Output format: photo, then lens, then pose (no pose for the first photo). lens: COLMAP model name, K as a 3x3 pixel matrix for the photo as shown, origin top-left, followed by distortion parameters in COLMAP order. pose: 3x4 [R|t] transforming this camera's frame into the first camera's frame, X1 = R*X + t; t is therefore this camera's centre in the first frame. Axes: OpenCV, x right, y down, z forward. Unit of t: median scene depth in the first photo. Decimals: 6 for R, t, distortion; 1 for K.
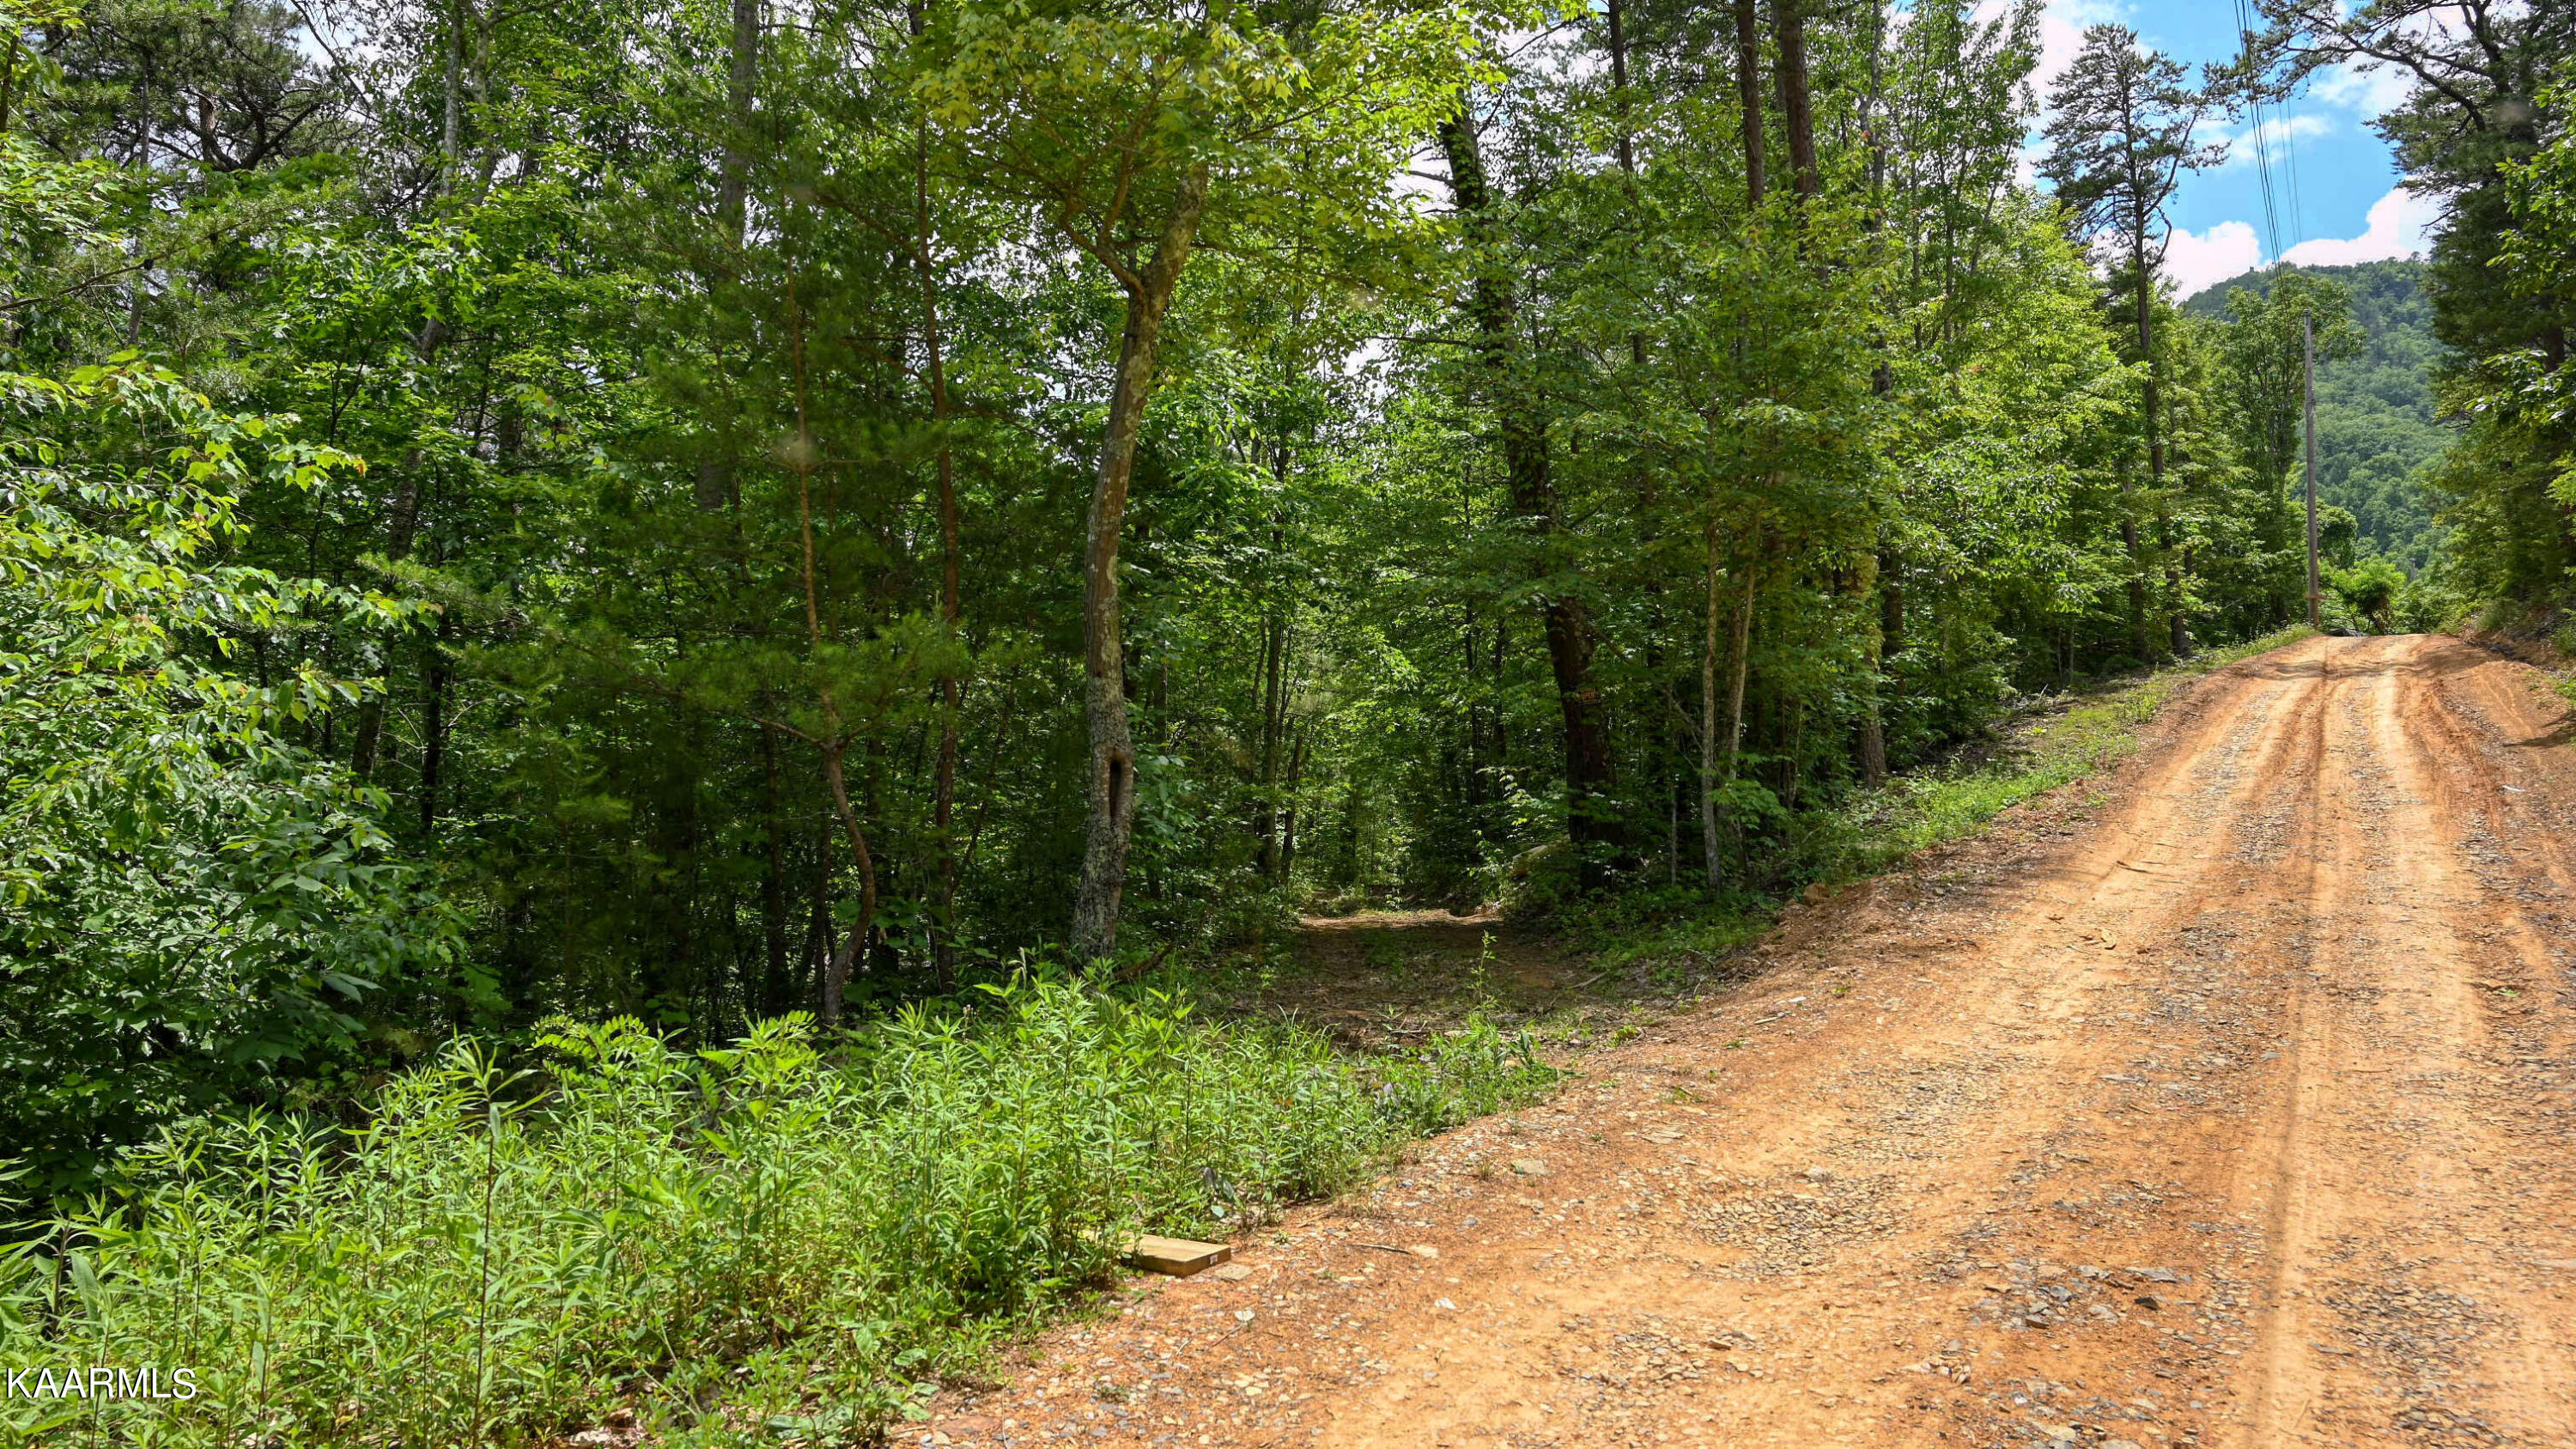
lens RADIAL K [[1833.4, 0, 1292.3], [0, 1833.4, 729.1], [0, 0, 1]] dist [0.001318, -0.000805]
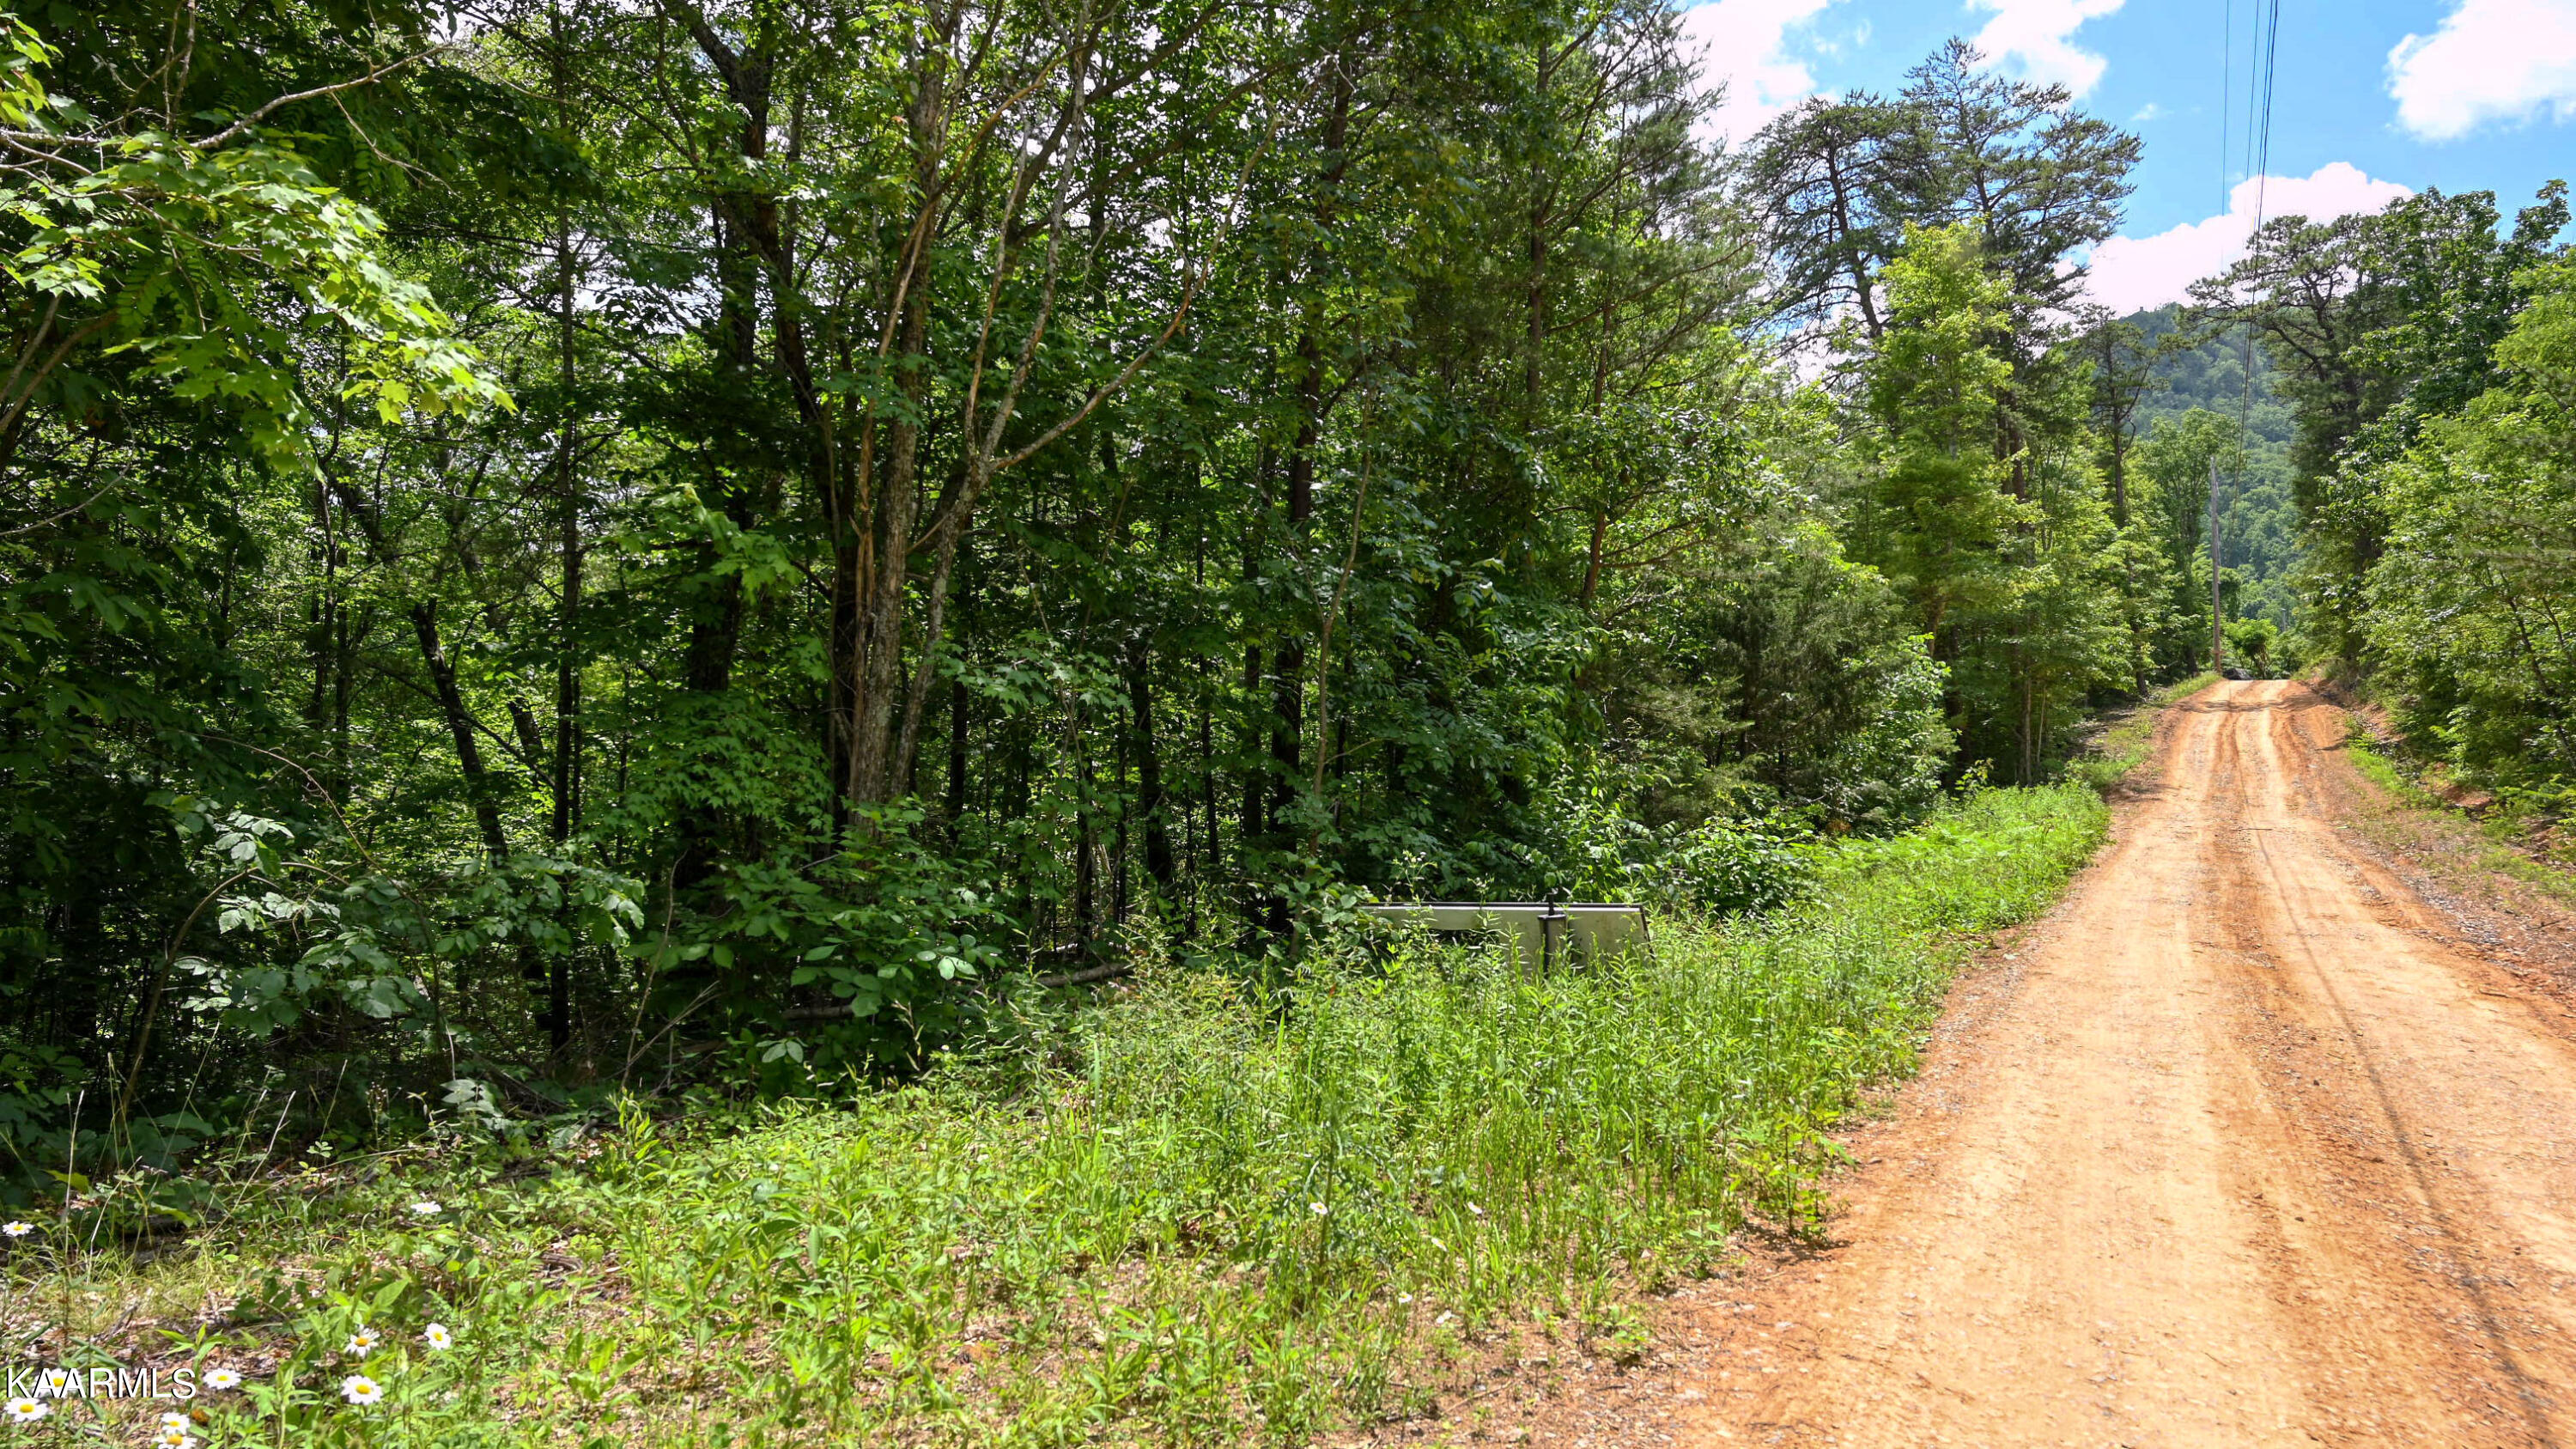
lens RADIAL K [[1833.4, 0, 1283.9], [0, 1833.4, 722.0], [0, 0, 1]] dist [0.001318, -0.000805]
pose [[0.998803, 0.008547, 0.048168, -0.228368], [-0.008333, 0.999955, -0.004641, -0.001359], [-0.048205, 0.004234, 0.998828, -0.379492]]
